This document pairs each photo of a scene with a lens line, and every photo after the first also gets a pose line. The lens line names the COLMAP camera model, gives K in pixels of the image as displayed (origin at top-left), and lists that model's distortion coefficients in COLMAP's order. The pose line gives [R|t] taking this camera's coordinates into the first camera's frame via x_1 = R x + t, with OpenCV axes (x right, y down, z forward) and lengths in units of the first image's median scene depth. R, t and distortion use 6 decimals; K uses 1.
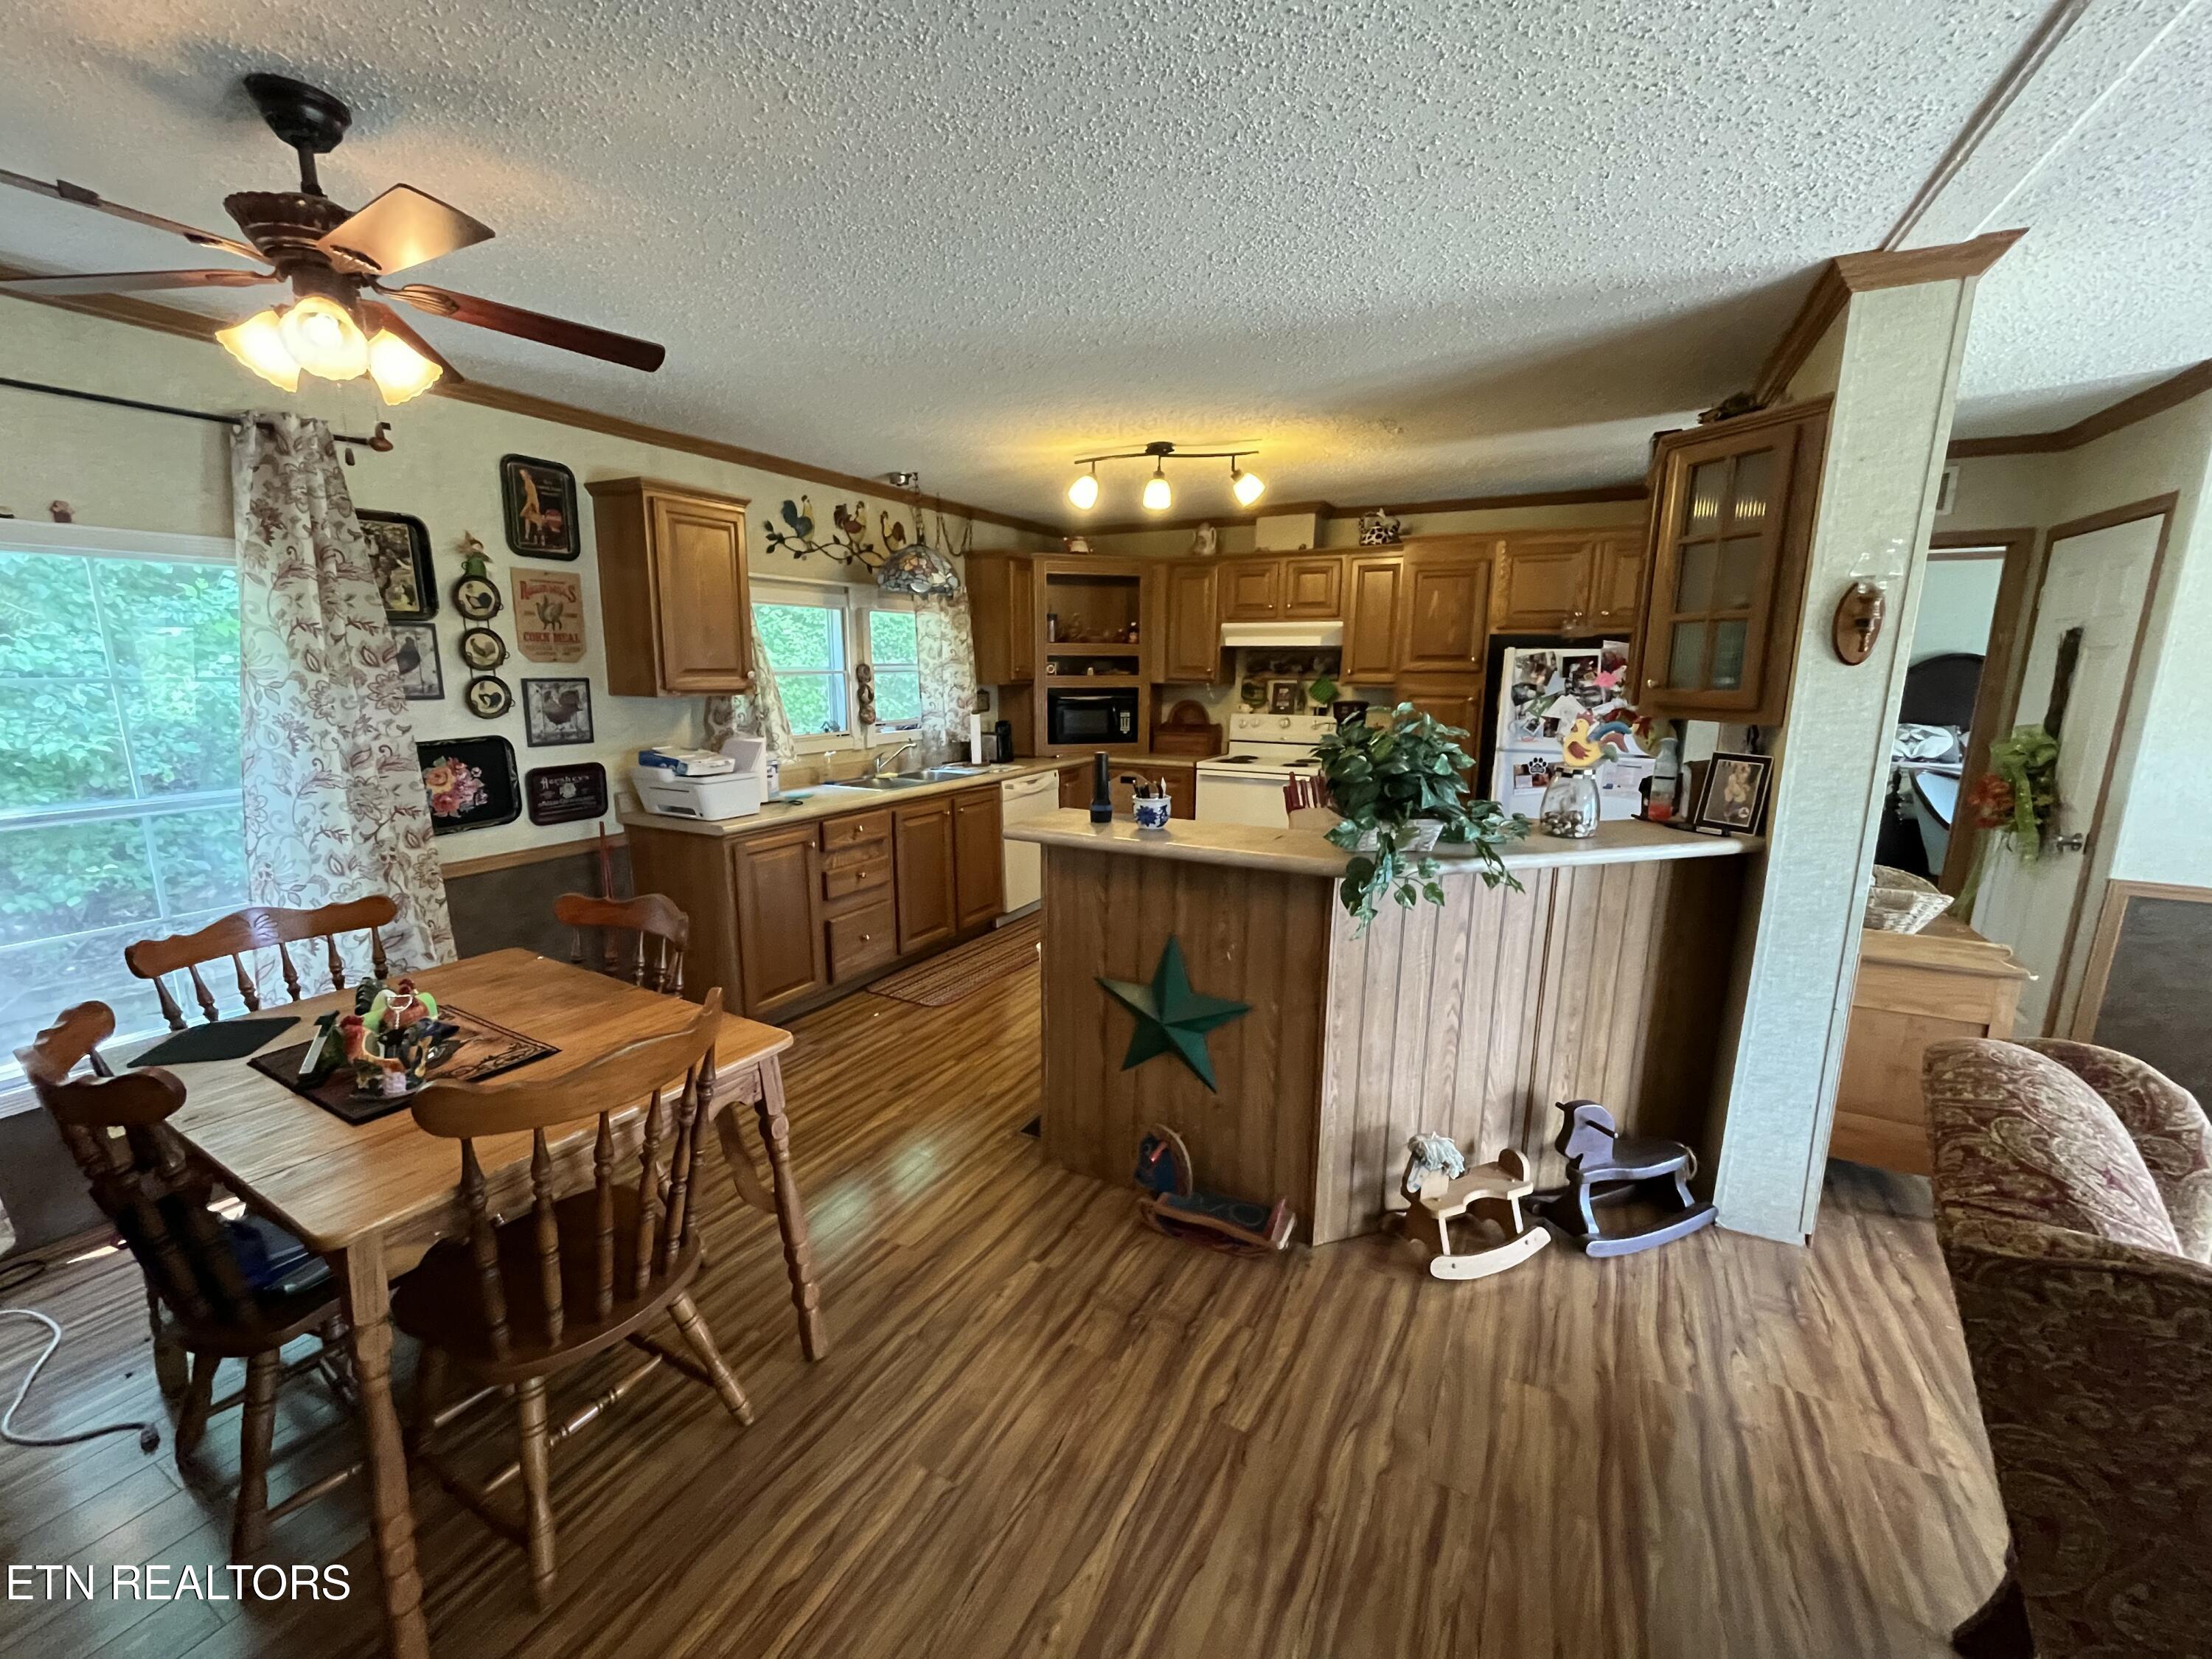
lens RADIAL K [[888.4, 0, 1107.4], [0, 888.4, 830.6], [0, 0, 1]] dist [-0.007525, 0.000252]
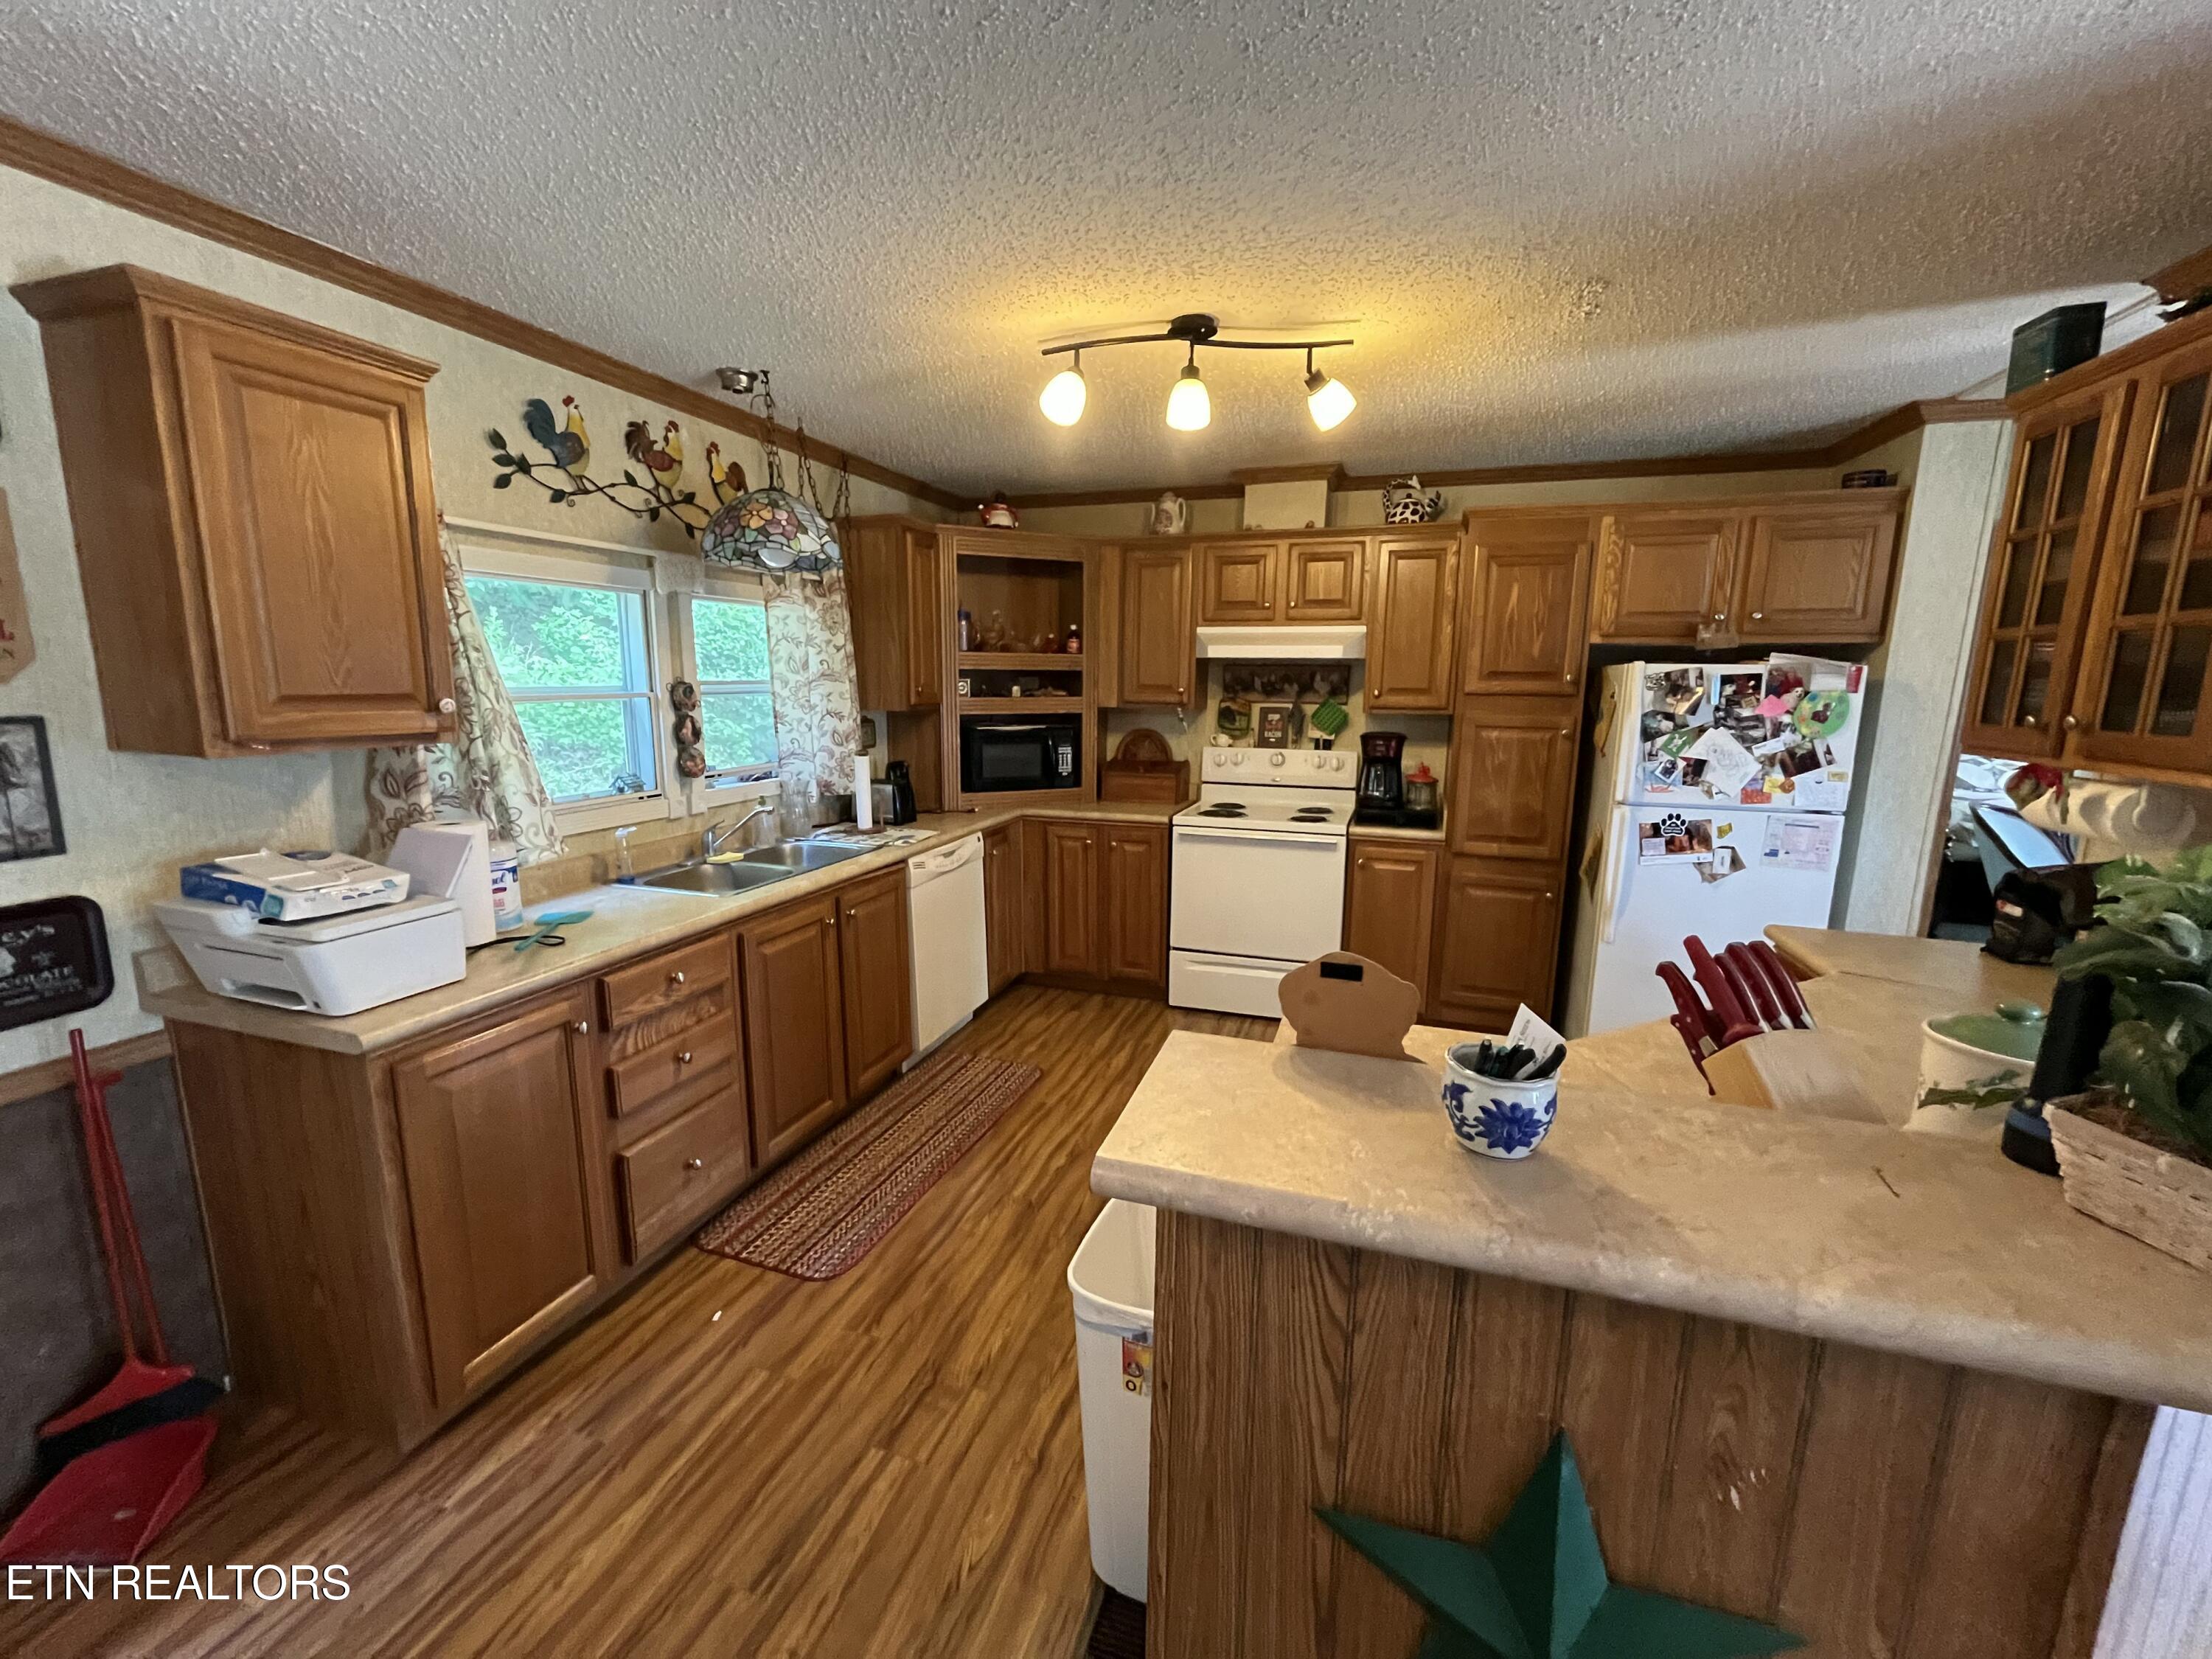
lens RADIAL K [[888.4, 0, 1104.8], [0, 888.4, 830.7], [0, 0, 1]] dist [-0.007525, 0.000252]
pose [[0.986617, -0.024717, 0.161169, -0.090572], [0.027010, 0.999563, -0.012049, -0.072219], [-0.160801, 0.016240, 0.986853, 0.360923]]
